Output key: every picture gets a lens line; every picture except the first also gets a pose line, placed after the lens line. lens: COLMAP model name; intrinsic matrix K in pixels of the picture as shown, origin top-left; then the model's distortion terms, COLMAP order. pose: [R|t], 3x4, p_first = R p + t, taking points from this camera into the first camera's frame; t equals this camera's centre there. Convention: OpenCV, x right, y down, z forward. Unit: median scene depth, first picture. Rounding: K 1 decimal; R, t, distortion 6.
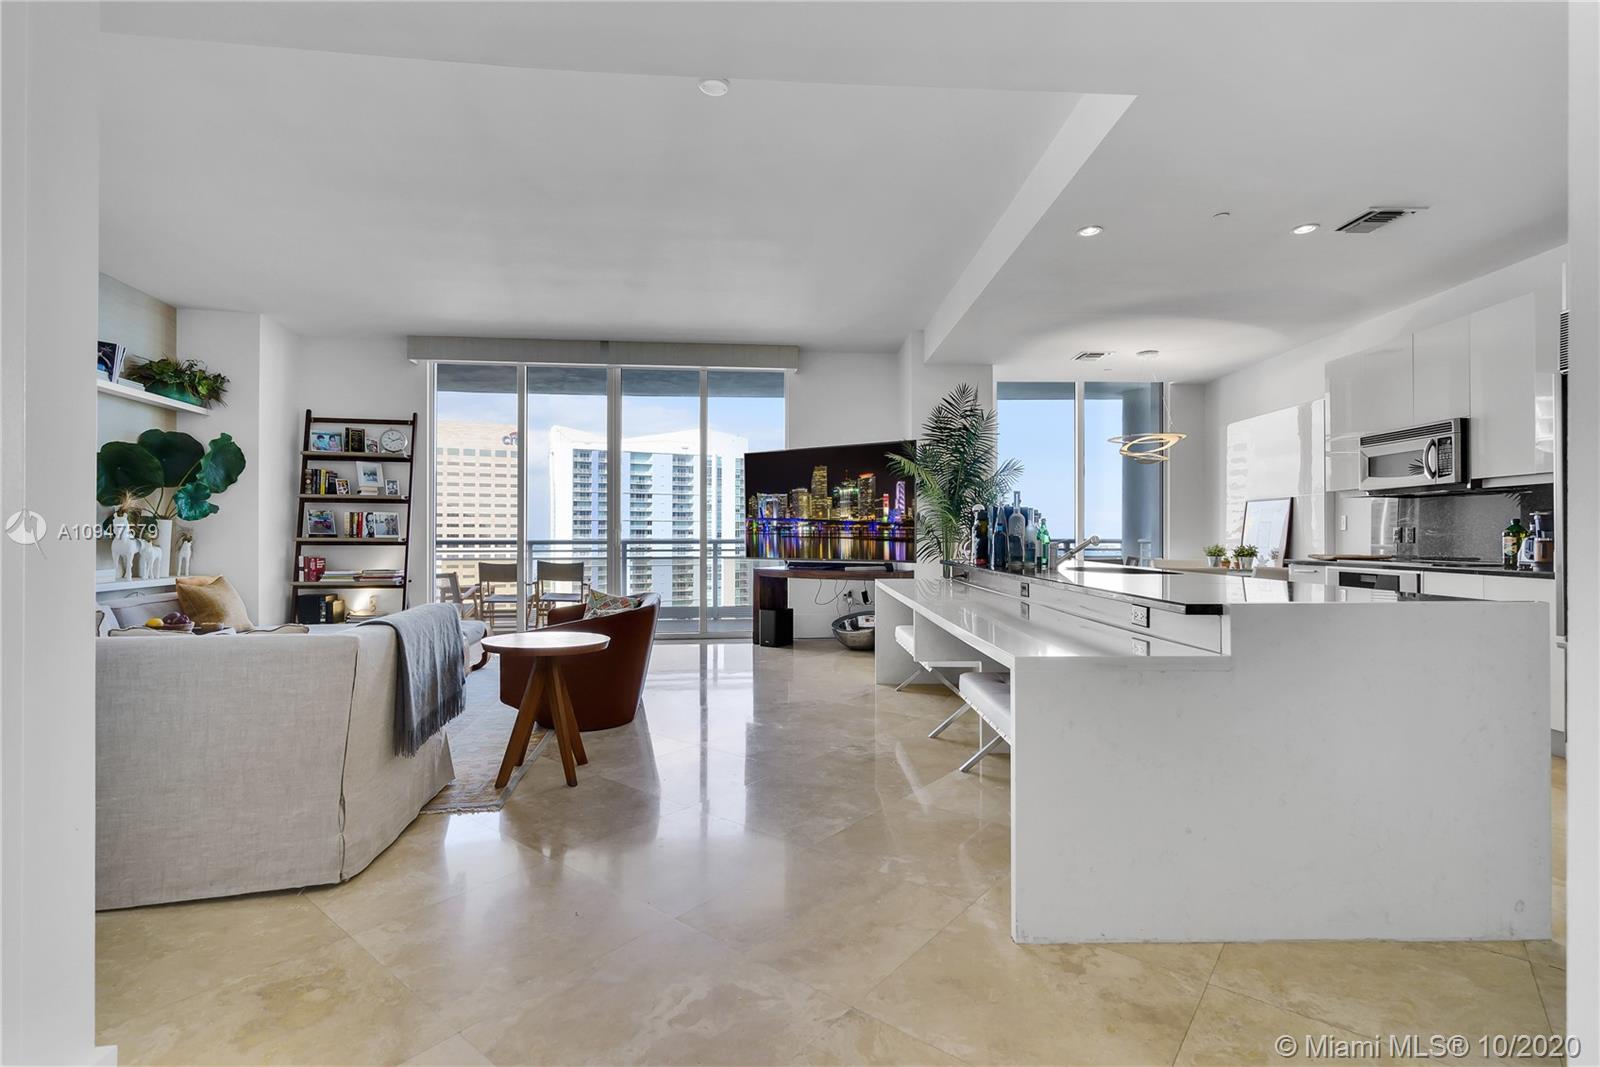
lens RADIAL K [[742.7, 0, 794.7], [0, 742.7, 534.4], [0, 0, 1]] dist [-0.014161, 0.007429]
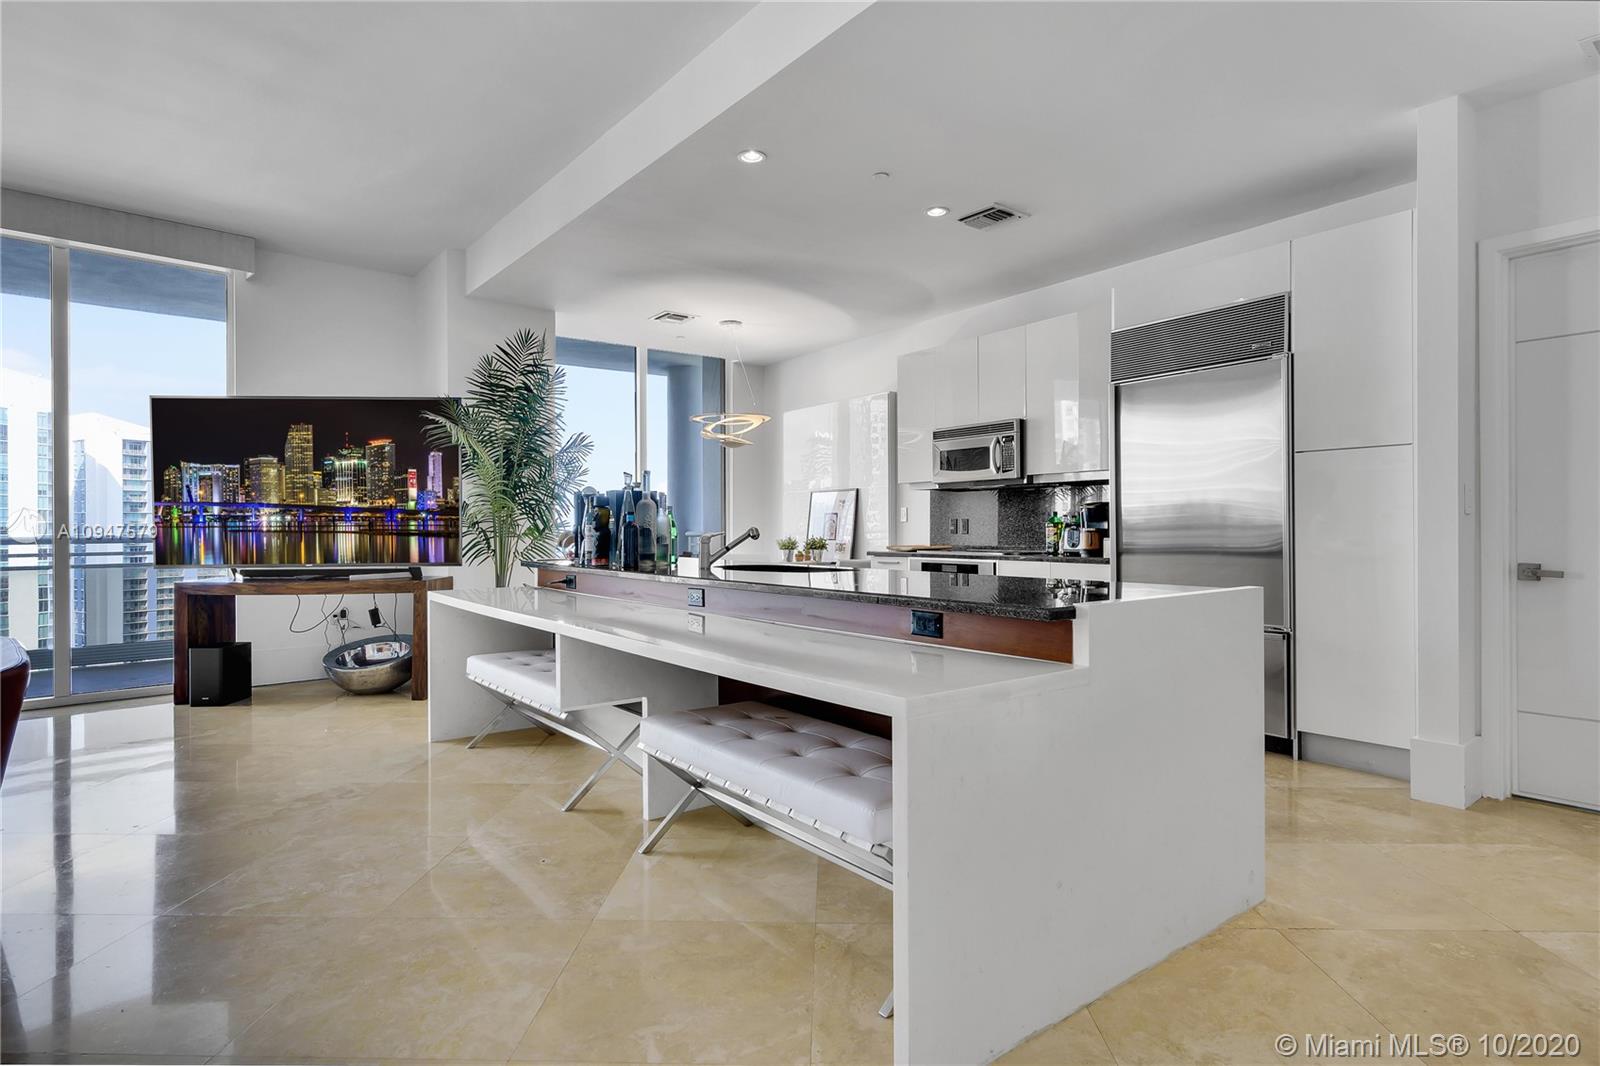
lens RADIAL K [[850.1, 0, 791.8], [0, 850.1, 529.7], [0, 0, 1]] dist [-0.011348, 0.006418]
pose [[0.795799, -0.004577, 0.605543, -0.077358], [0.002616, 0.999988, 0.004121, 0.000342], [-0.605555, -0.001695, 0.795802, 0.124187]]
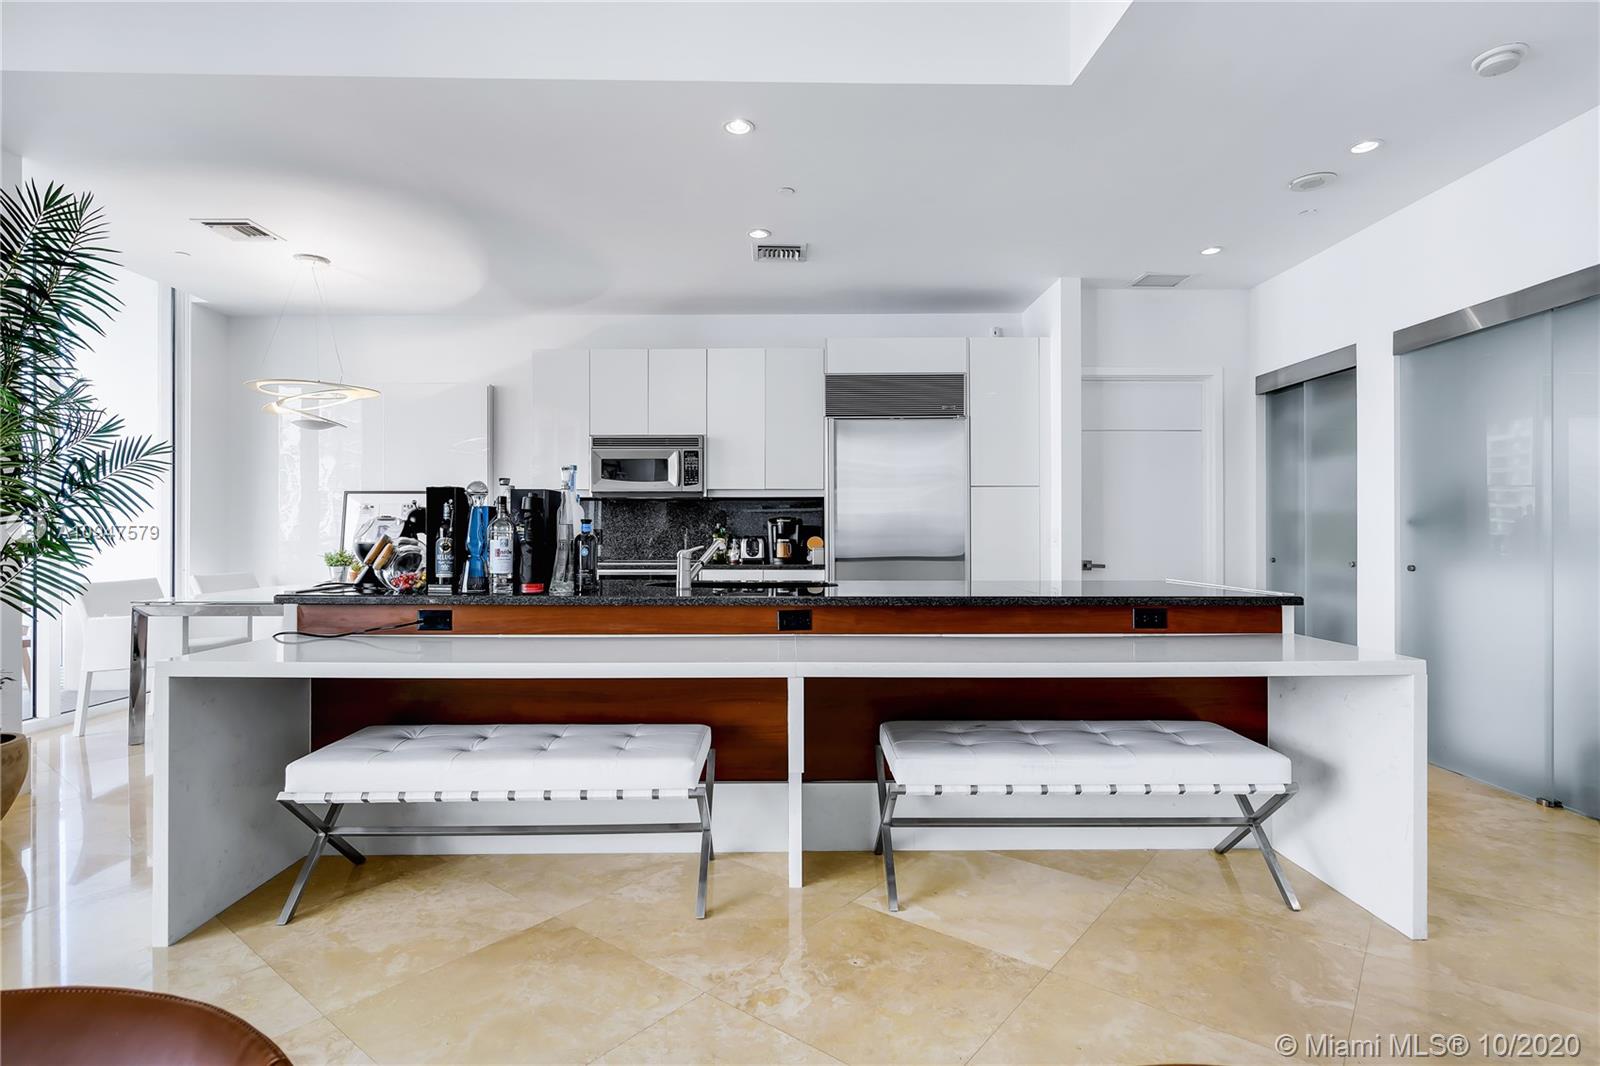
lens RADIAL K [[809.8, 0, 793.3], [0, 809.8, 537.4], [0, 0, 1]] dist [0.008352, 0.001325]
pose [[-0.020435, -0.004455, 0.999781, -0.229167], [-0.002685, 0.999987, 0.004401, -0.002754], [-0.999788, -0.002594, -0.020446, 0.536090]]
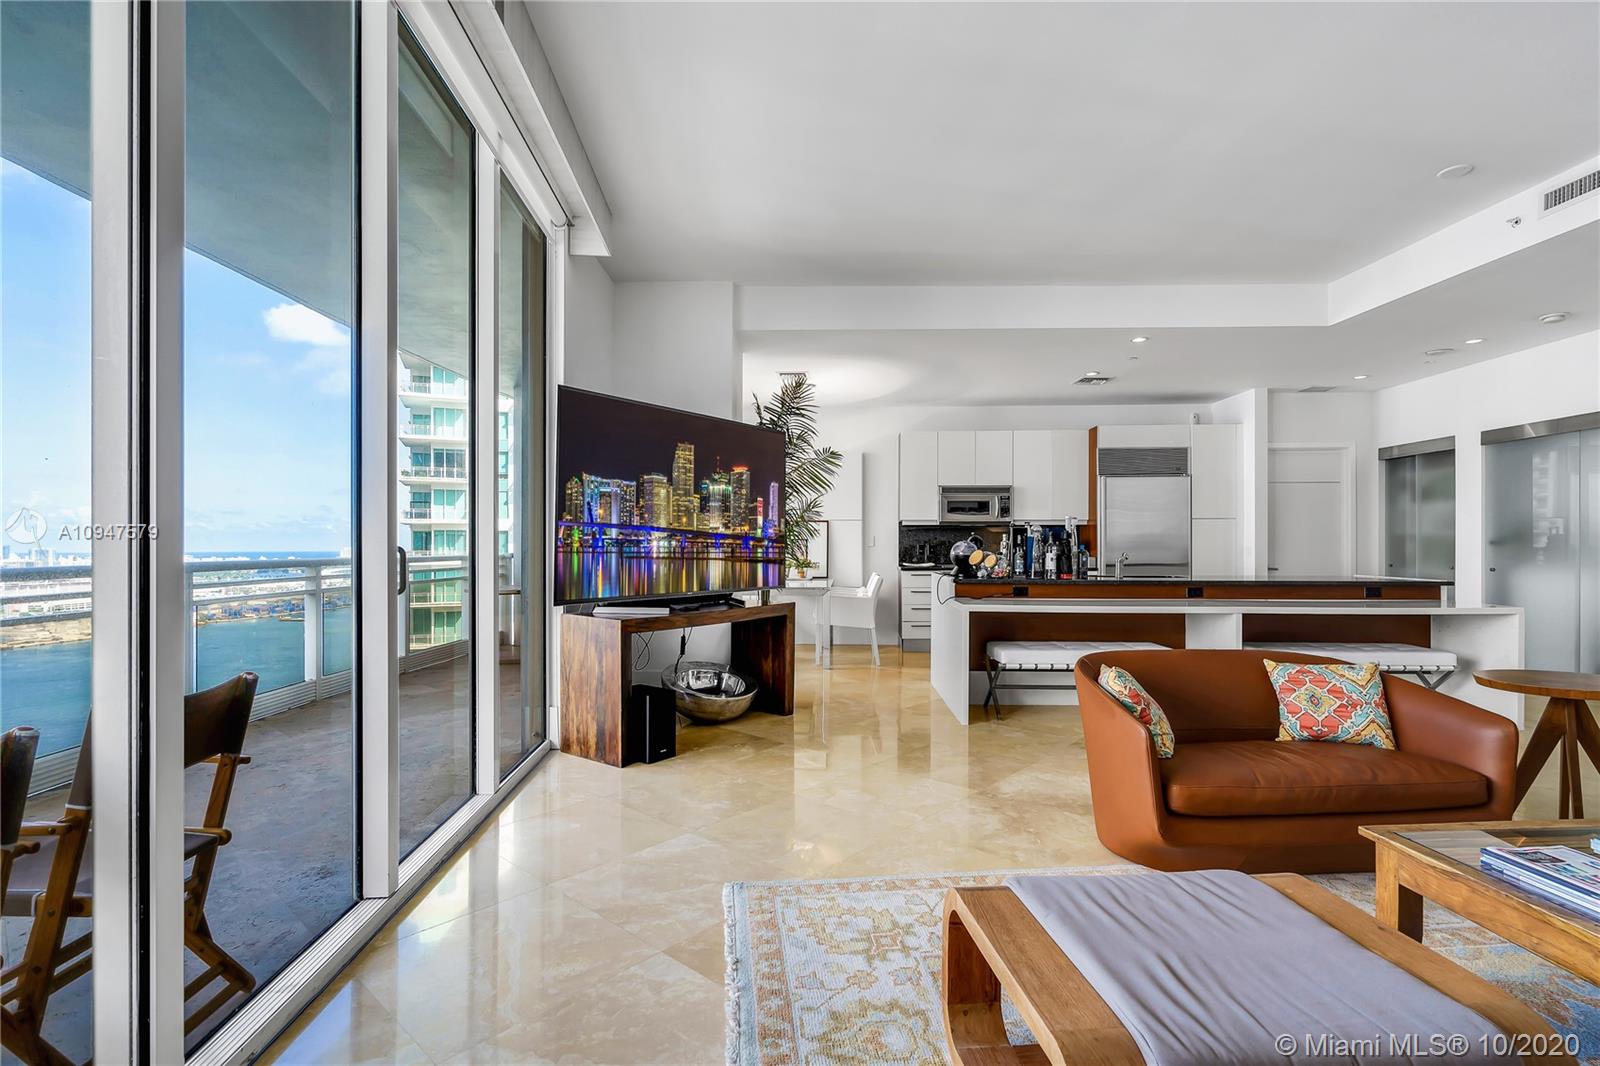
lens RADIAL K [[742.7, 0, 792.2], [0, 742.7, 535.4], [0, 0, 1]] dist [-0.014161, 0.007429]
pose [[0.043968, 0.011477, 0.998967, -0.589114], [-0.002732, 0.999932, -0.011368, -0.008233], [-0.999029, -0.002229, 0.043996, 0.891459]]
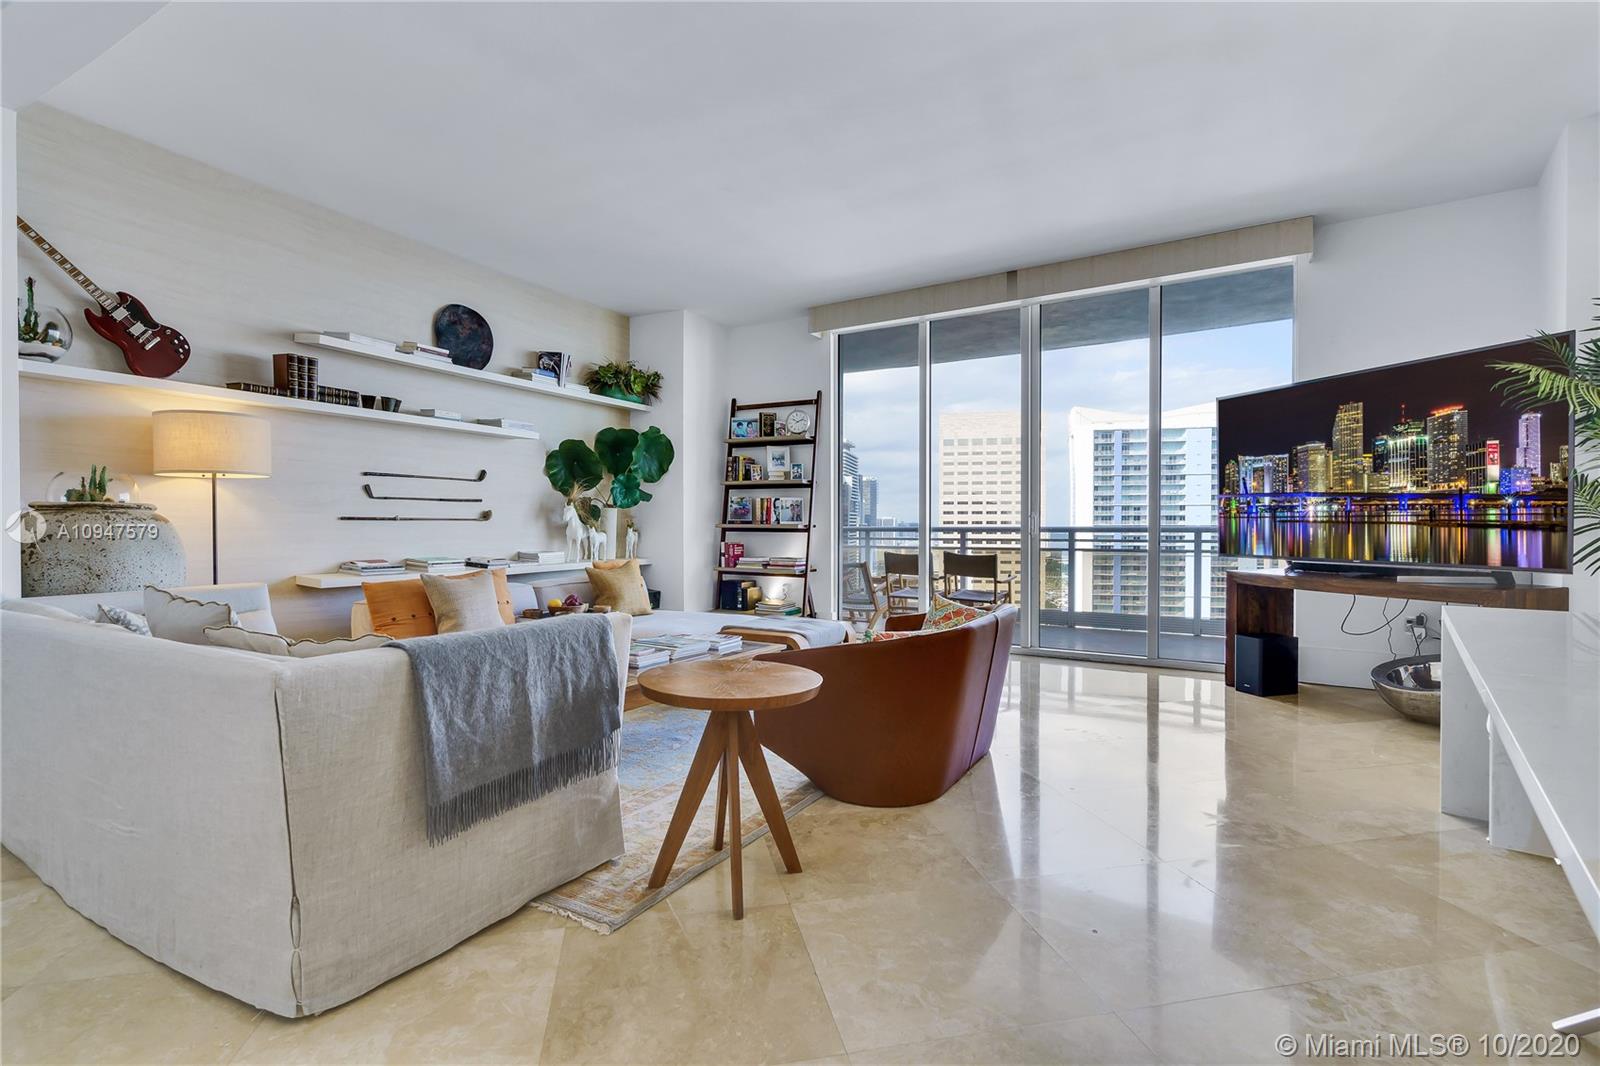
lens RADIAL K [[742.7, 0, 795.8], [0, 742.7, 531.2], [0, 0, 1]] dist [-0.014161, 0.007429]
pose [[0.778985, 0.004961, -0.627023, 0.061273], [0.004193, 0.999905, 0.013121, 0.001560], [0.627029, -0.012851, 0.778890, 0.250936]]
